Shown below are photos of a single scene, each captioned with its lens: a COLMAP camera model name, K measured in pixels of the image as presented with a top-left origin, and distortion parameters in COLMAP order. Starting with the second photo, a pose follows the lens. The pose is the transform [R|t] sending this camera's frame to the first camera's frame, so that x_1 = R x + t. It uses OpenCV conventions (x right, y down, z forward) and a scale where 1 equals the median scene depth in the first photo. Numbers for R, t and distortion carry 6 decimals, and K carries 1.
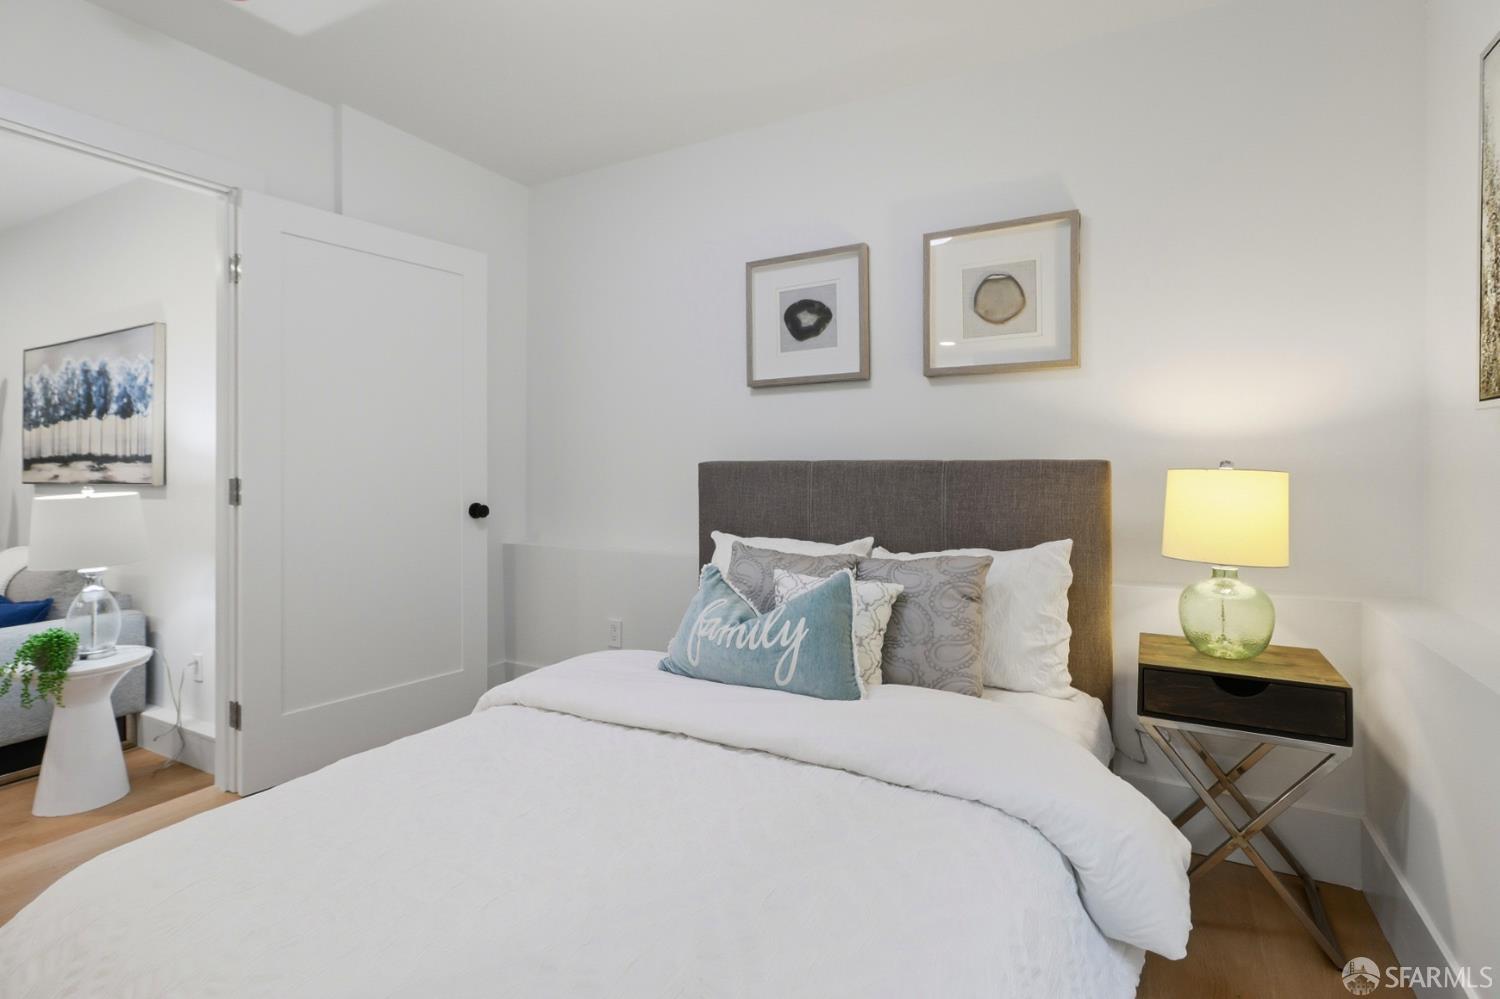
lens RADIAL K [[712.8, 0, 756.4], [0, 712.8, 465.4], [0, 0, 1]] dist [0.003173, 0.000209]
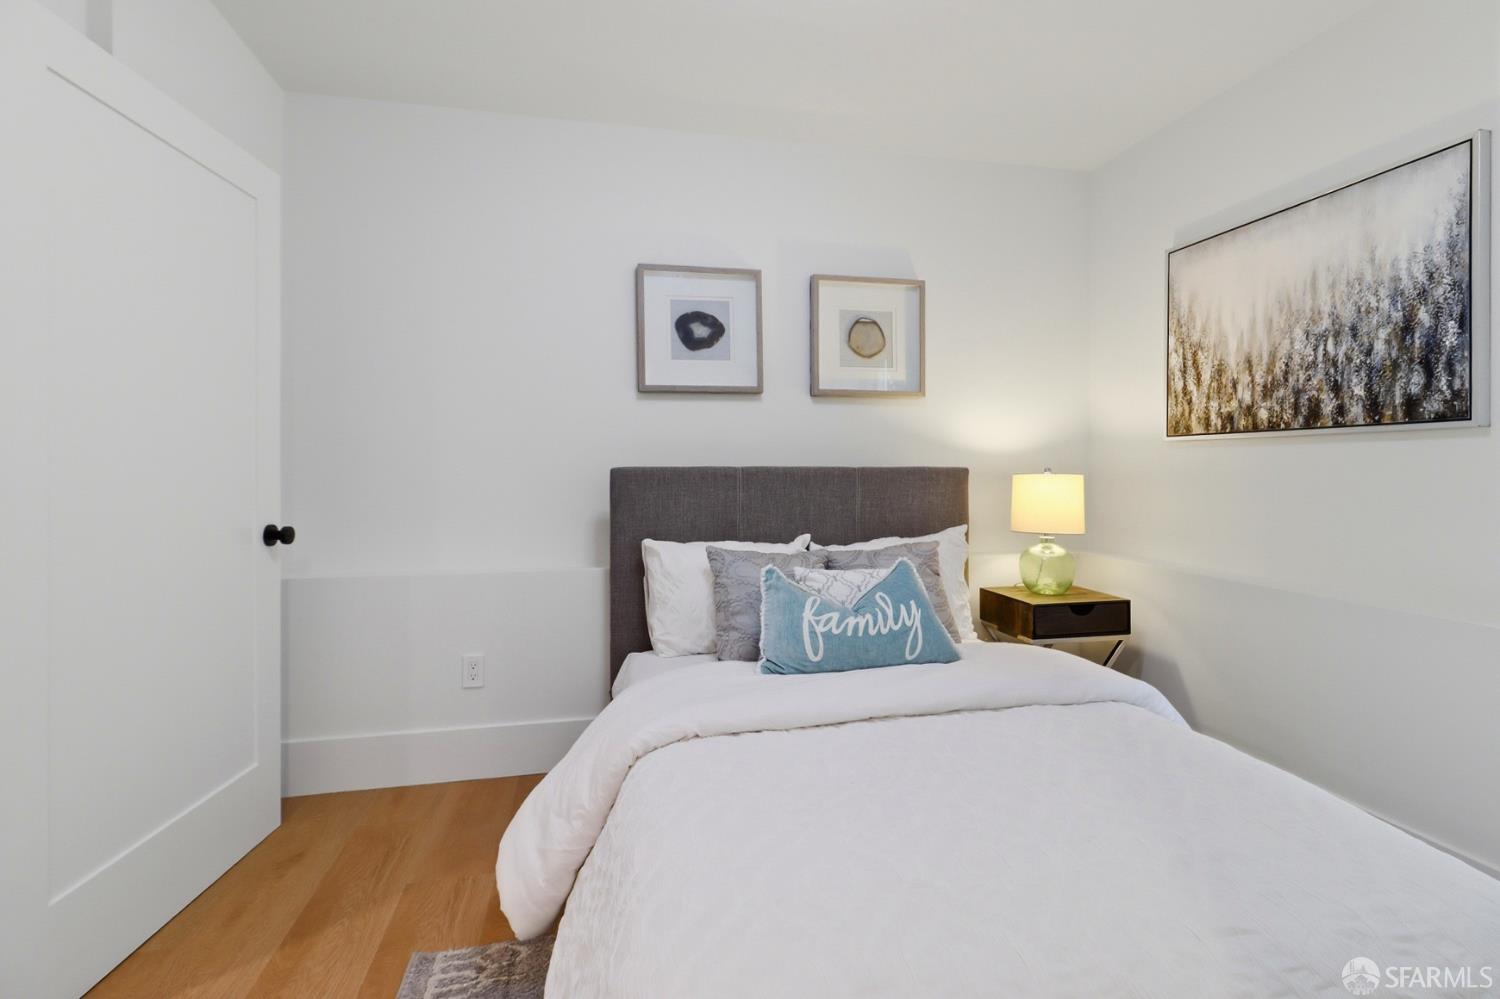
lens RADIAL K [[696.2, 0, 748.0], [0, 696.2, 471.9], [0, 0, 1]] dist [0.001883, -0.000038]
pose [[0.758647, -0.002503, 0.651497, -0.596875], [0.000352, 0.999994, 0.003433, -0.002480], [-0.651502, -0.002375, 0.758643, 0.201622]]
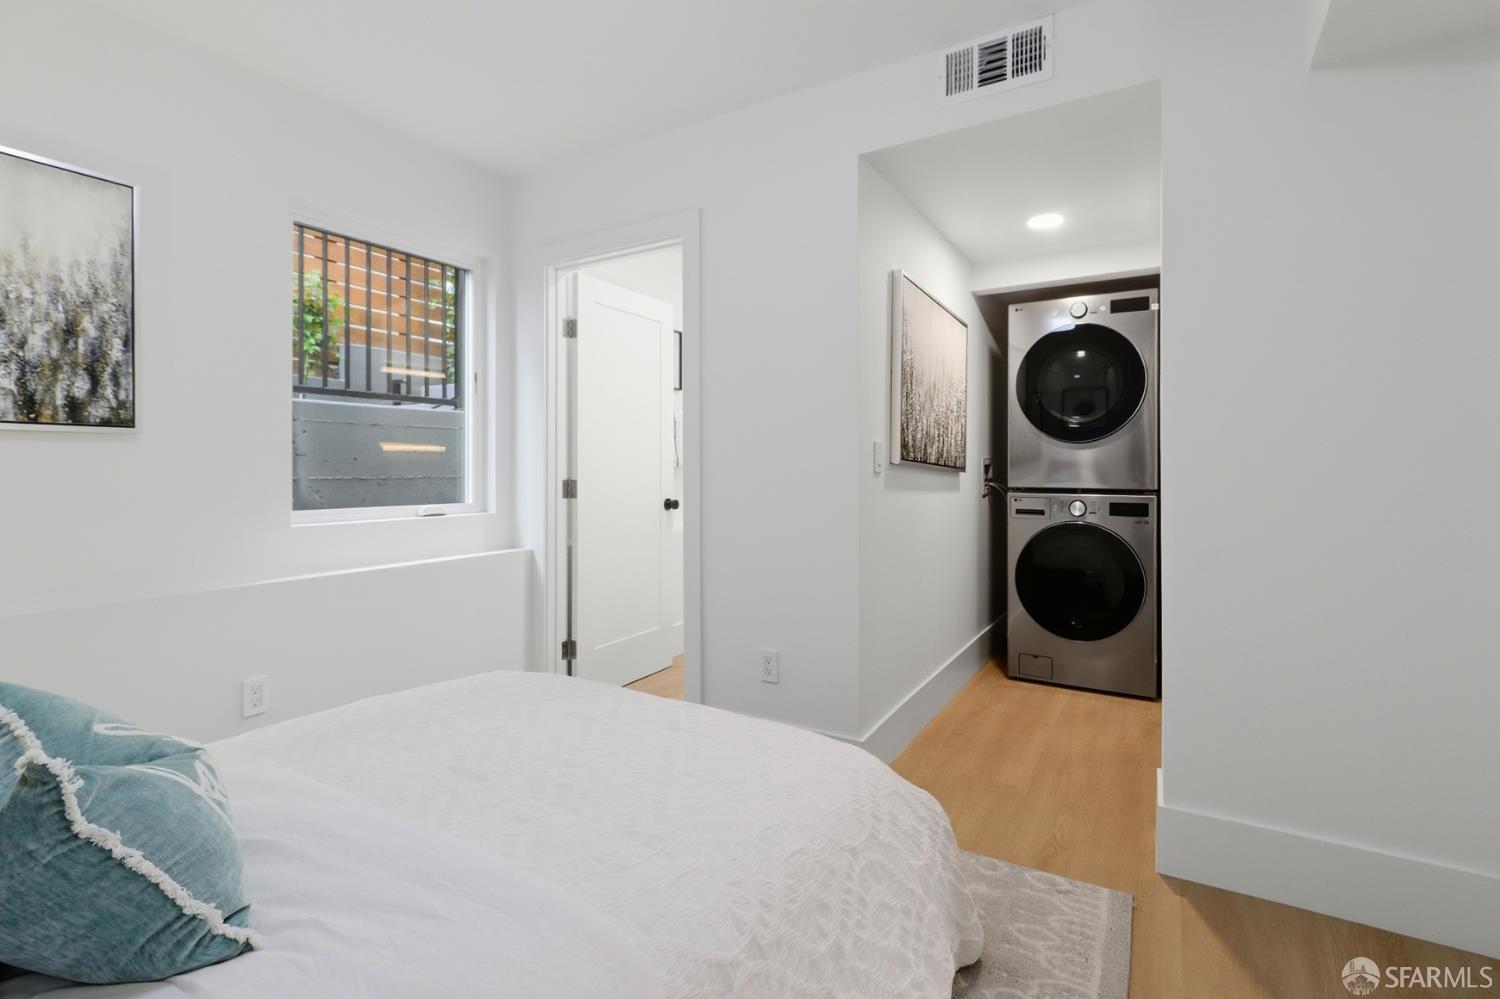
lens RADIAL K [[704.8, 0, 754.6], [0, 704.8, 467.4], [0, 0, 1]] dist [0.000915, -0.000187]
pose [[-0.999217, 0.002610, 0.039472, -0.347639], [0.002581, 0.999996, -0.000772, -0.002816], [-0.039474, -0.000669, -0.999220, 1.069033]]
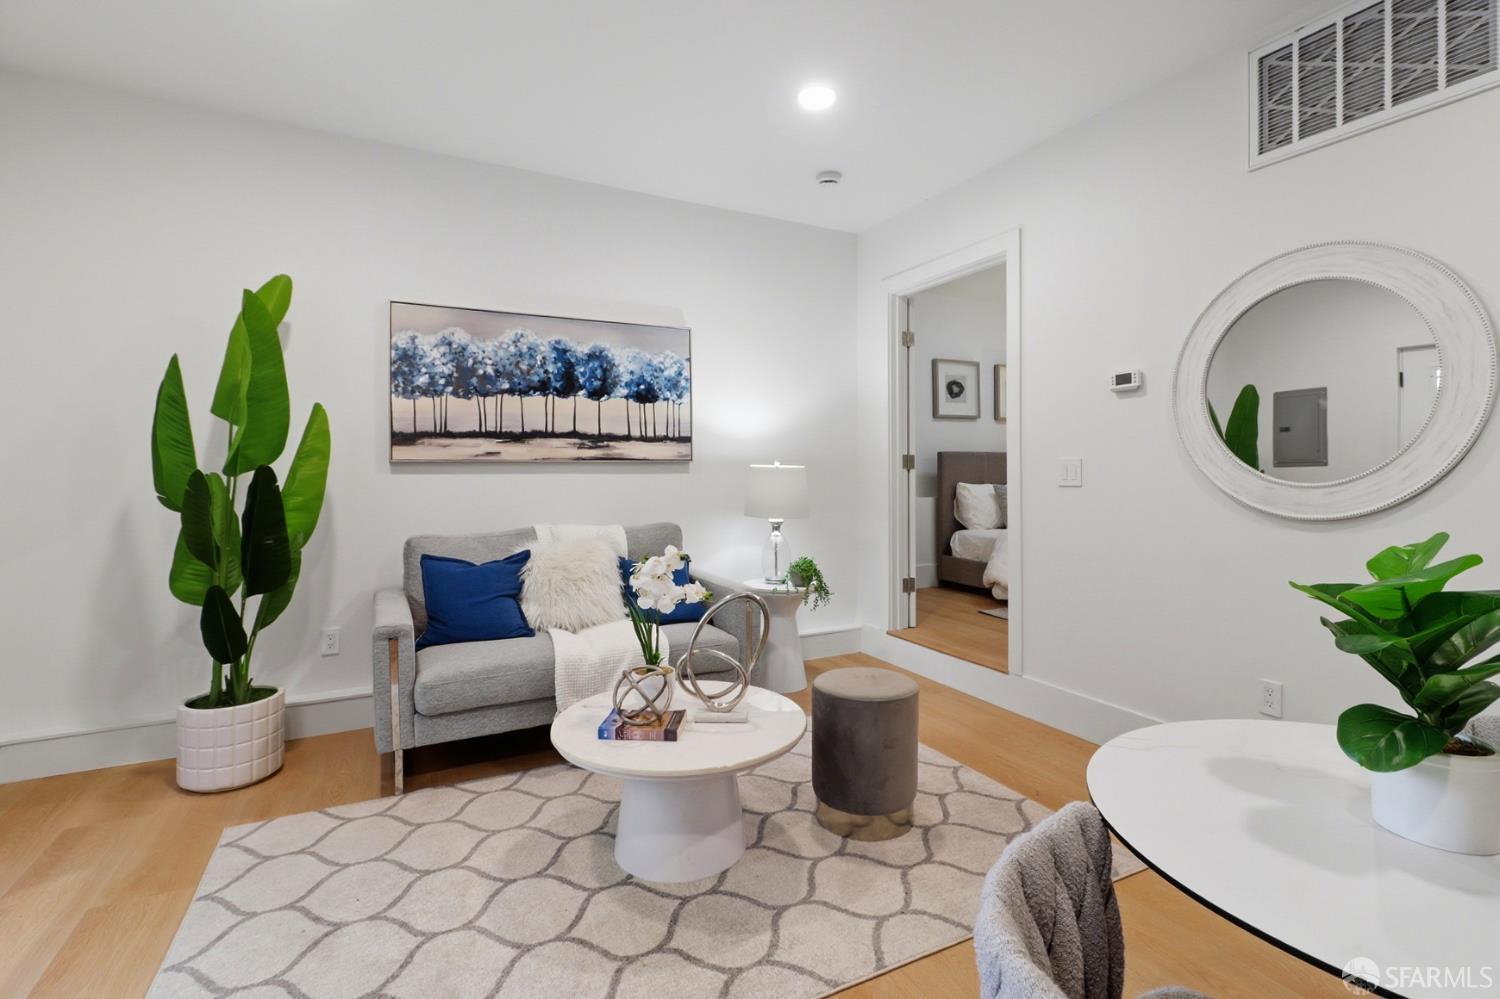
lens RADIAL K [[696.2, 0, 748.0], [0, 696.2, 471.9], [0, 0, 1]] dist [0.001883, -0.000038]
pose [[0.566349, -0.002392, 0.824162, -2.342723], [-0.001656, 0.999990, 0.004040, 0.053536], [-0.824164, -0.003653, 0.566340, 0.325000]]
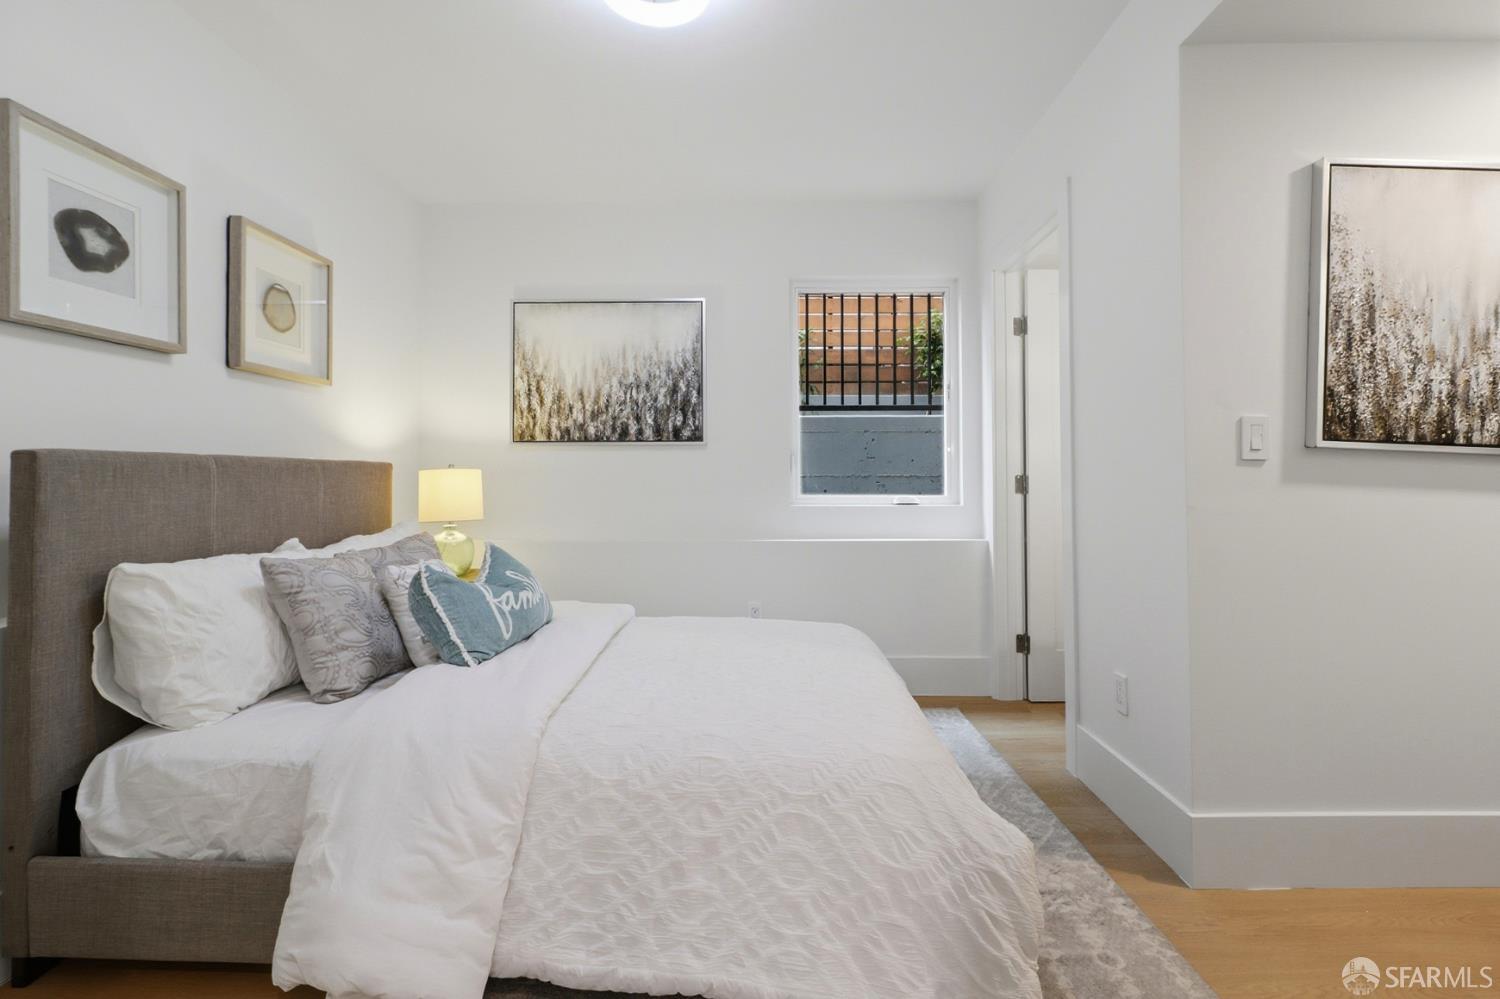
lens RADIAL K [[707.9, 0, 751.0], [0, 707.9, 464.3], [0, 0, 1]] dist [-0.000814, -0.000281]
pose [[-0.466808, 0.017966, 0.884176, -0.893063], [0.003468, 0.999823, -0.018485, 0.020830], [-0.884352, -0.005562, -0.466787, 0.844061]]
